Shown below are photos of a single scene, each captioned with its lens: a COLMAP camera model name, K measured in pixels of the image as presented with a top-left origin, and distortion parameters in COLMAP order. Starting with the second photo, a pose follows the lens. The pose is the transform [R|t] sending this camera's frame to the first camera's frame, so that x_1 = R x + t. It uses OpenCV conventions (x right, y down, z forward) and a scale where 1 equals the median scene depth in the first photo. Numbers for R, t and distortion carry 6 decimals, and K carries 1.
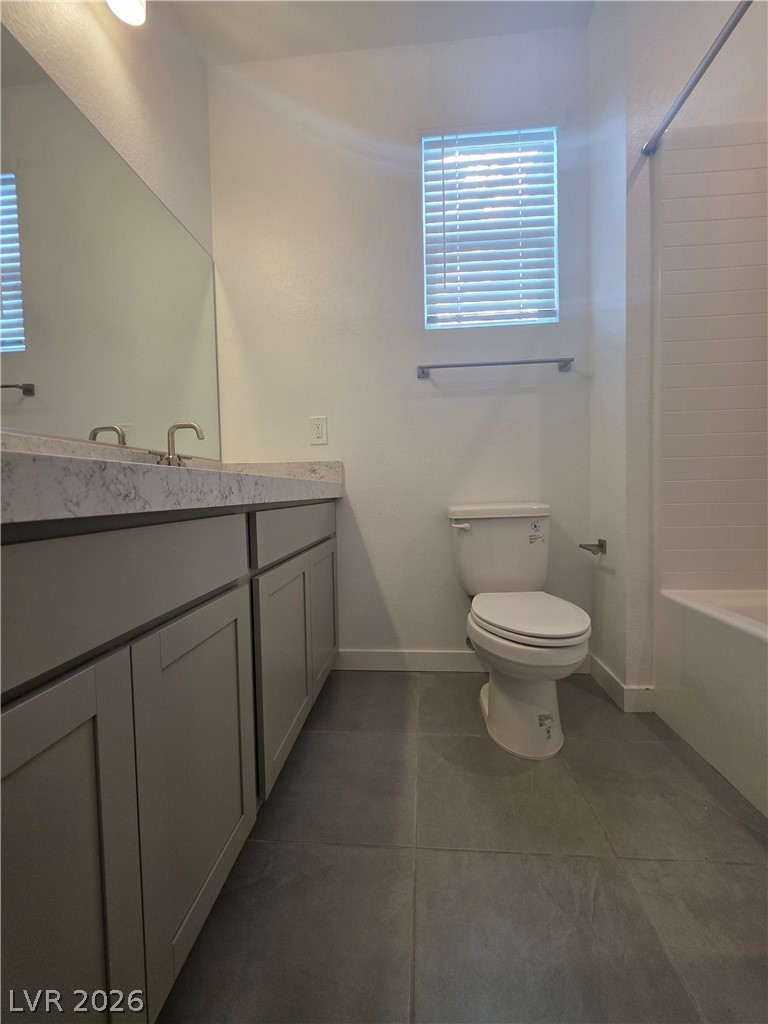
lens RADIAL K [[410.6, 0, 386.4], [0, 410.6, 505.9], [0, 0, 1]] dist [0.002667, 0.000069]
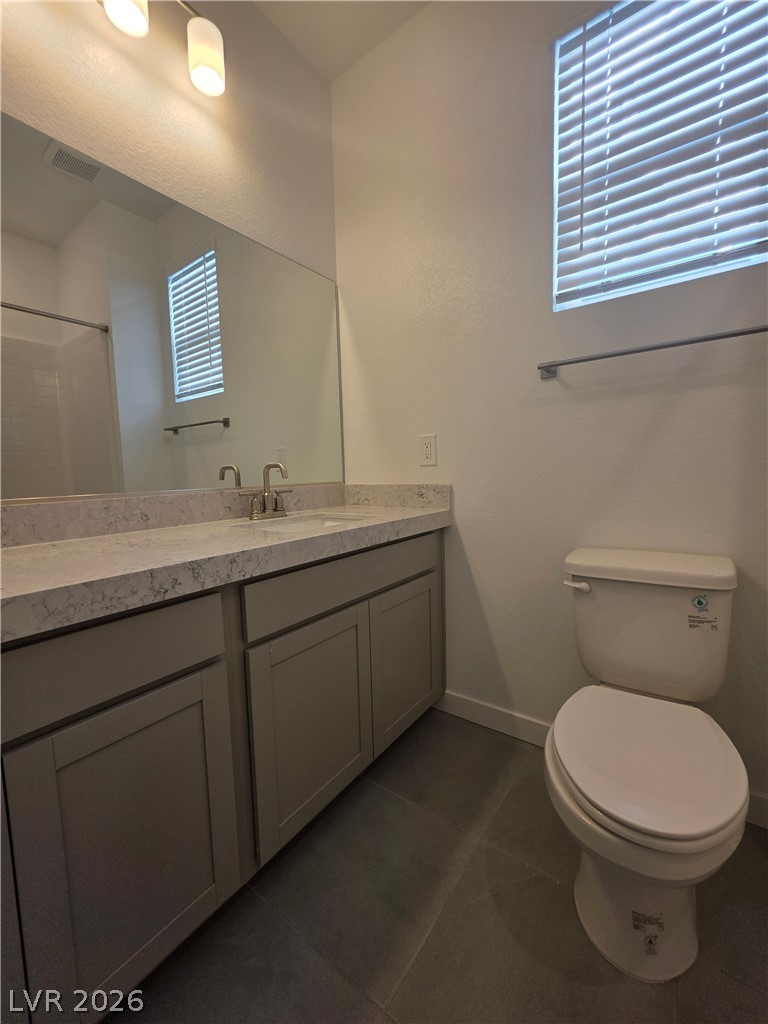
lens RADIAL K [[410.6, 0, 386.4], [0, 410.6, 505.9], [0, 0, 1]] dist [0.002667, 0.000069]
pose [[0.853406, 0.040759, -0.519651, 0.241582], [-0.007895, 0.997834, 0.065299, -0.124164], [0.521188, -0.051624, 0.851879, 0.182530]]
